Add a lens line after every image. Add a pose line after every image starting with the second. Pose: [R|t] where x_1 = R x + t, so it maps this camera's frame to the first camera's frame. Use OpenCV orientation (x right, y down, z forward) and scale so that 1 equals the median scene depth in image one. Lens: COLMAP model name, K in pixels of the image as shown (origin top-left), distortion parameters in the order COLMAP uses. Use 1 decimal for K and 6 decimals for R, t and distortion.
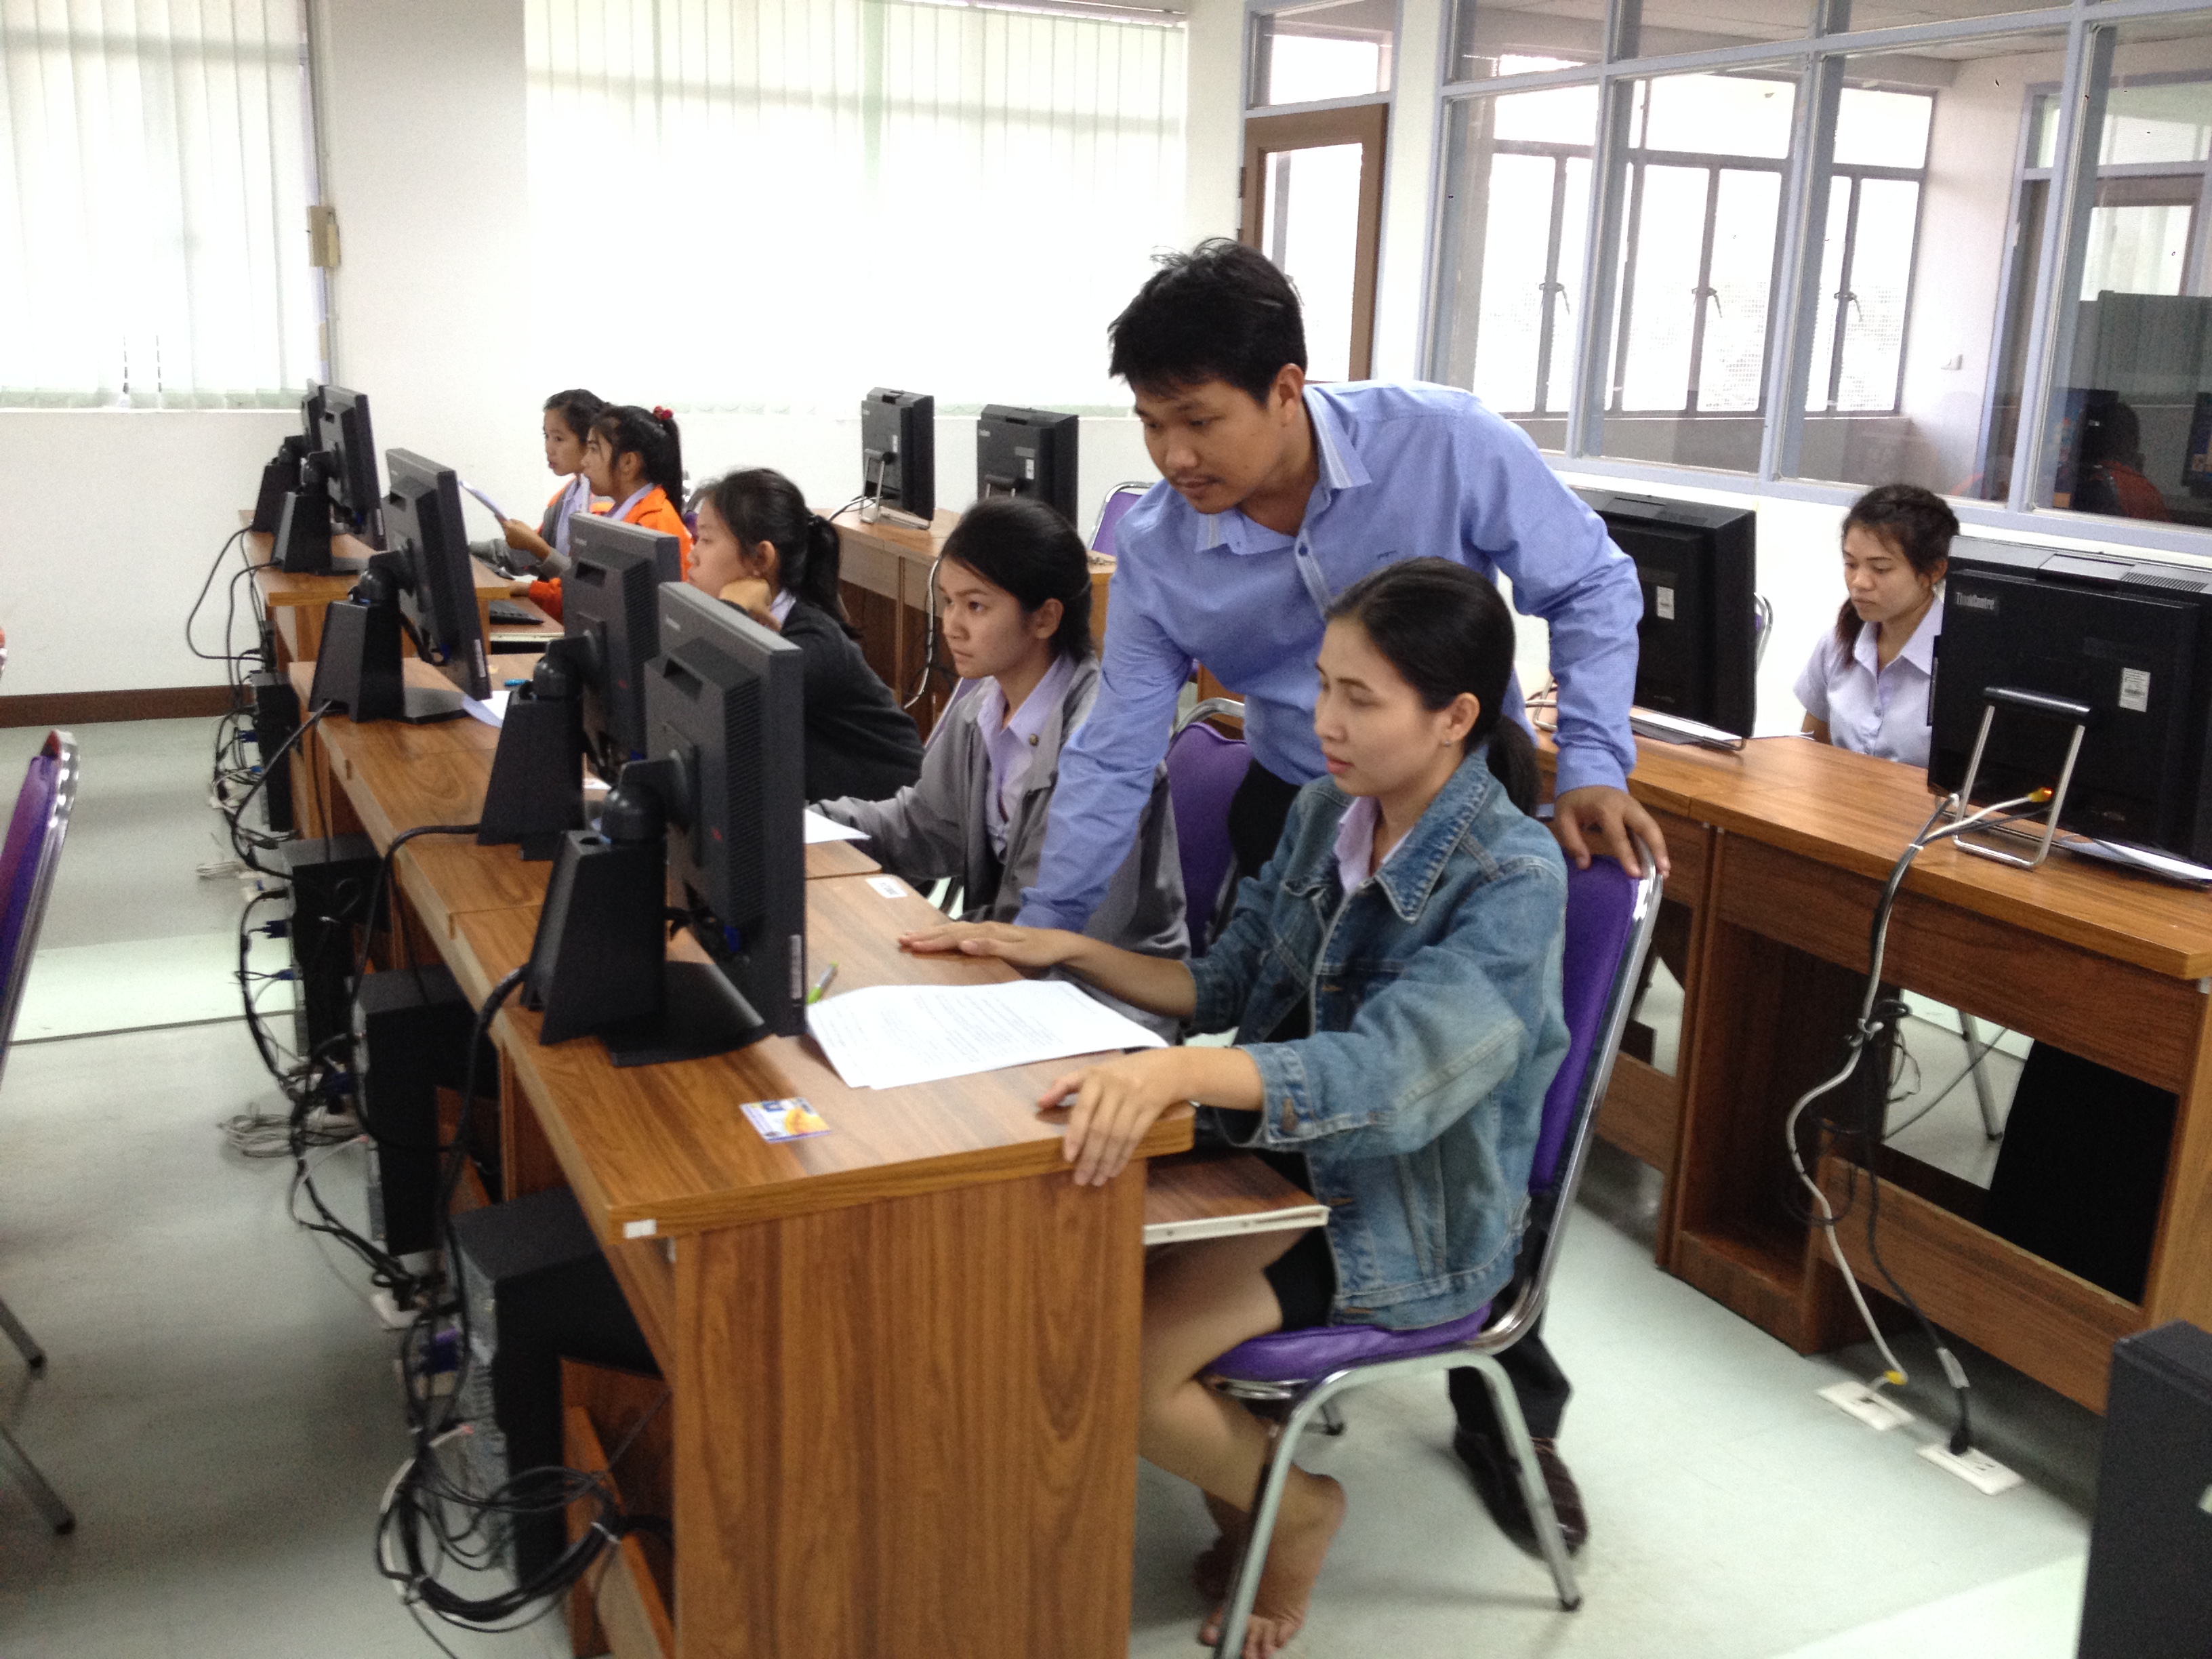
lens RADIAL K [[2035.3, 0, 1096.2], [0, 2035.3, 845.5], [0, 0, 1]] dist [0.001605, 0.000000]
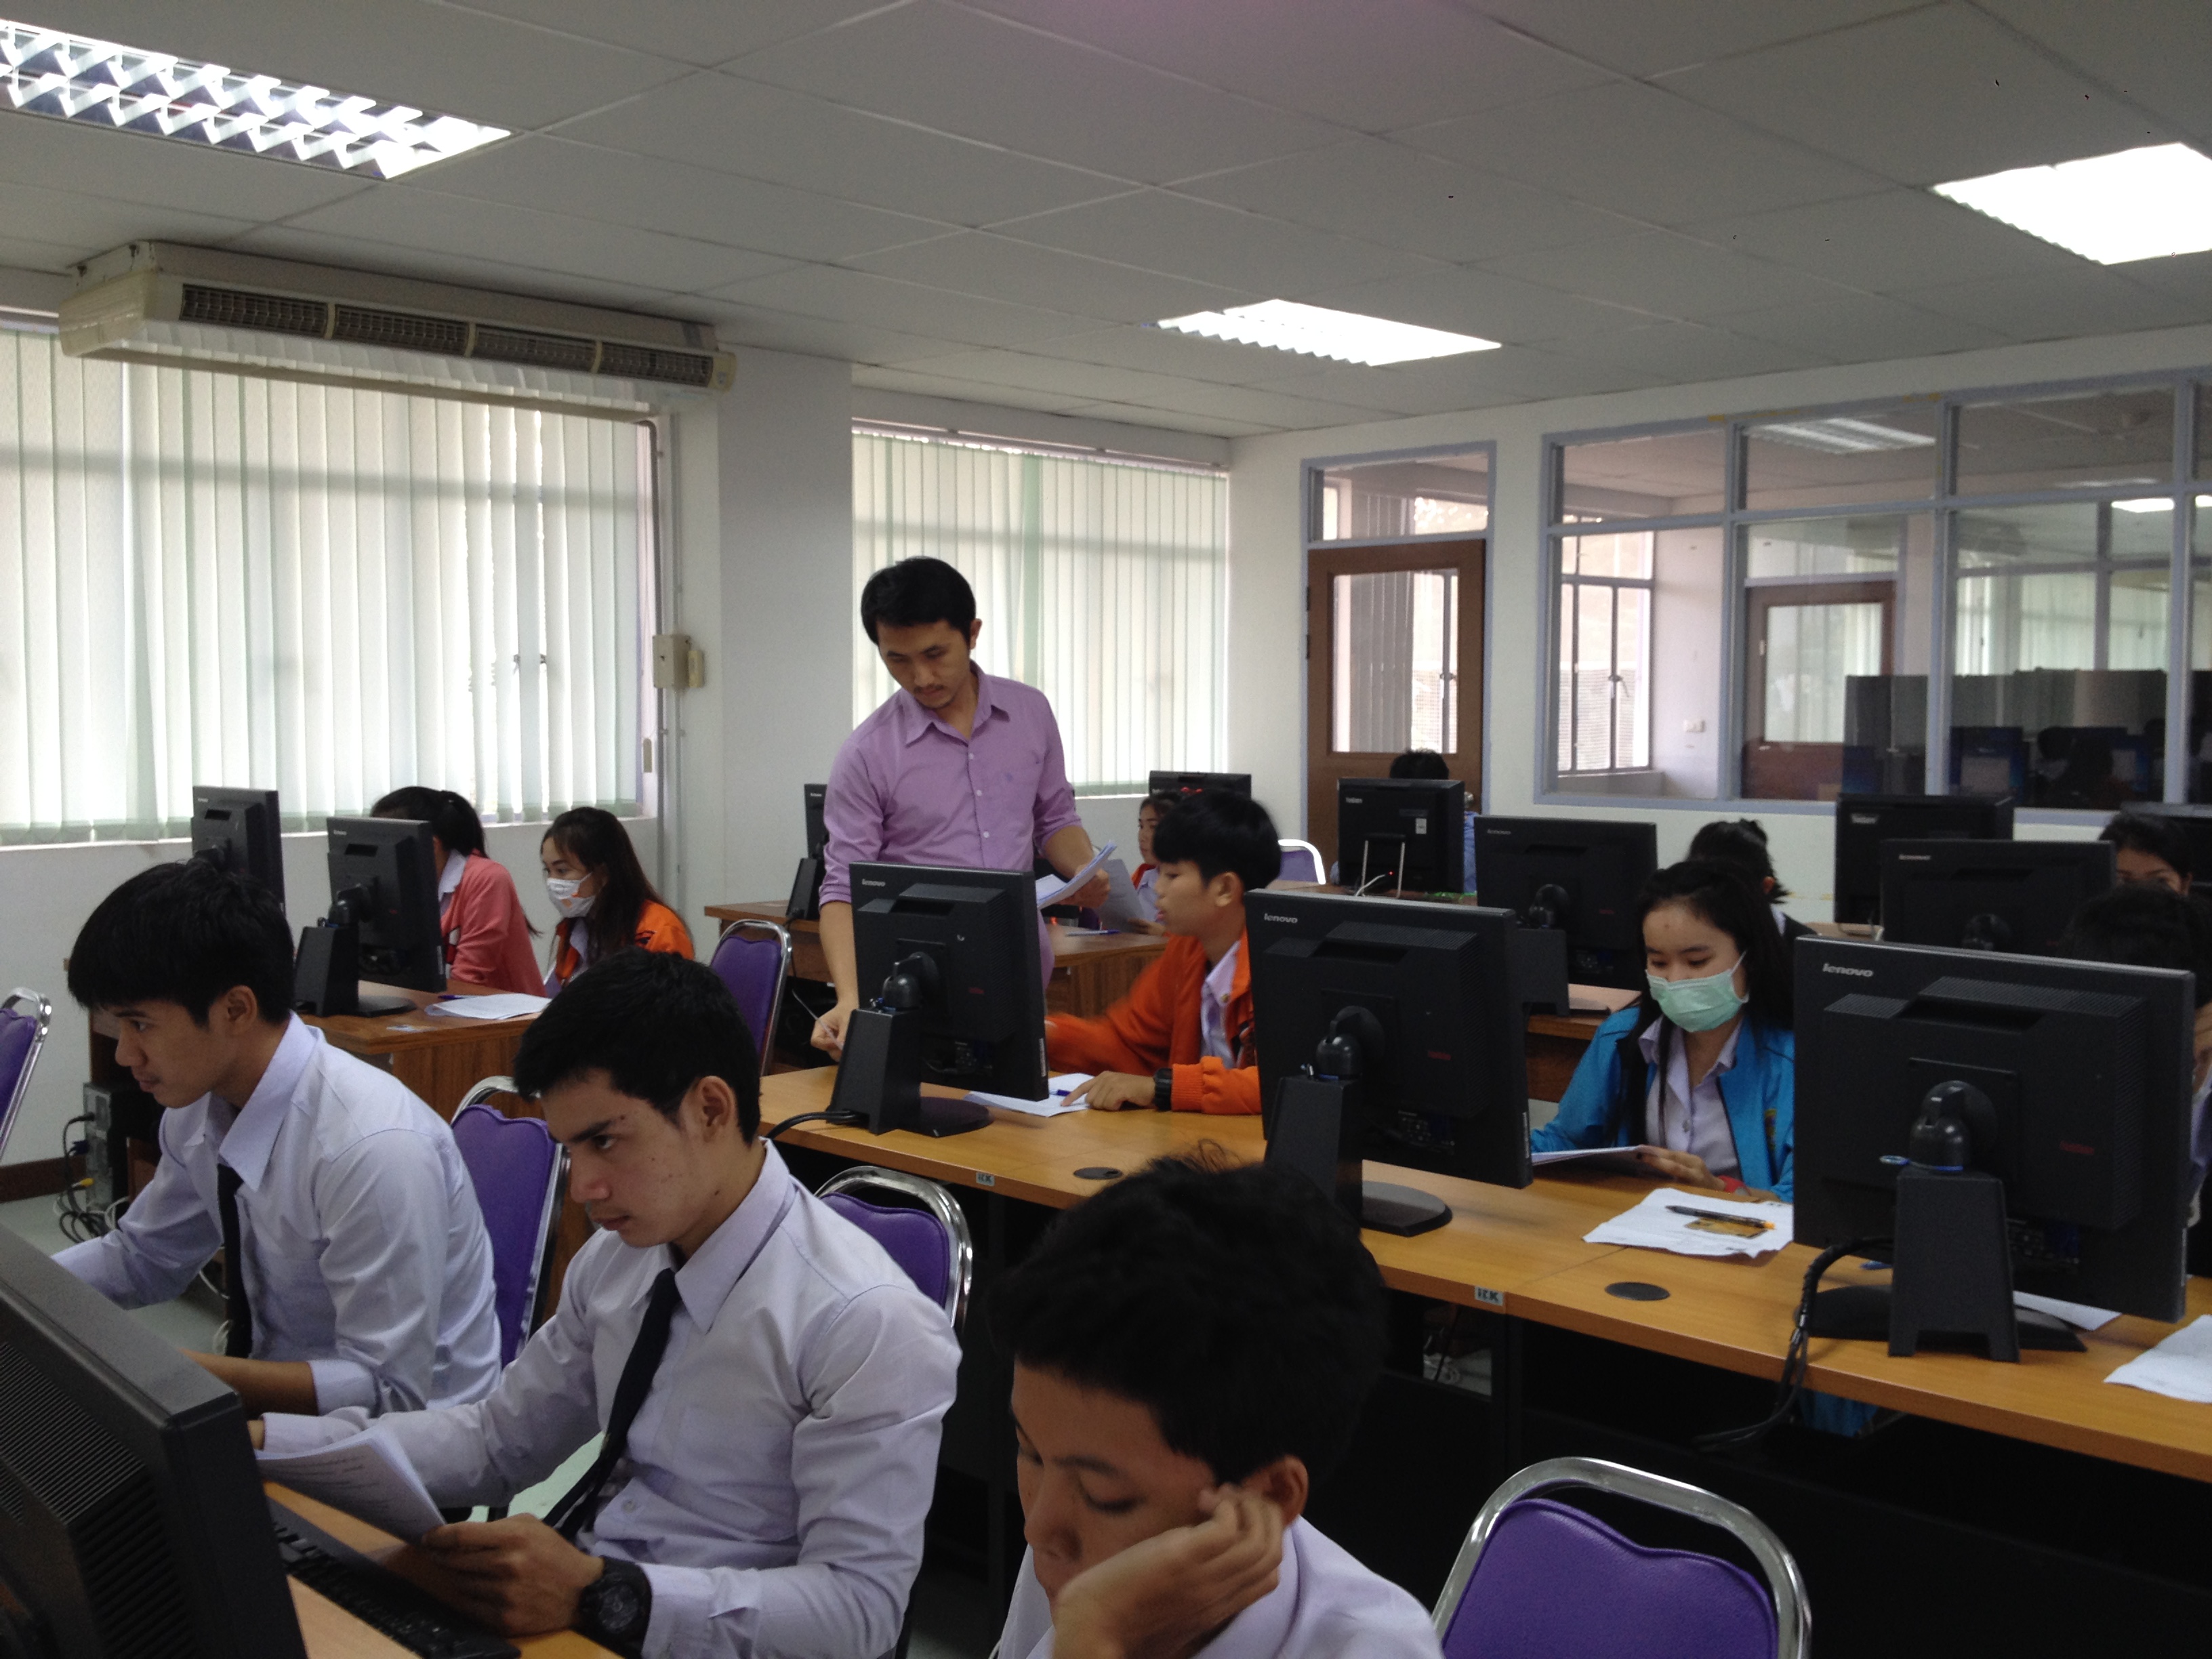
lens RADIAL K [[2035.3, 0, 1077.2], [0, 2035.3, 852.8], [0, 0, 1]] dist [0.001605, 0.000000]
pose [[0.935206, -0.049362, 0.350645, -0.477808], [0.106809, 0.983438, -0.146426, -0.014888], [-0.337610, 0.174391, 0.924990, -0.049303]]
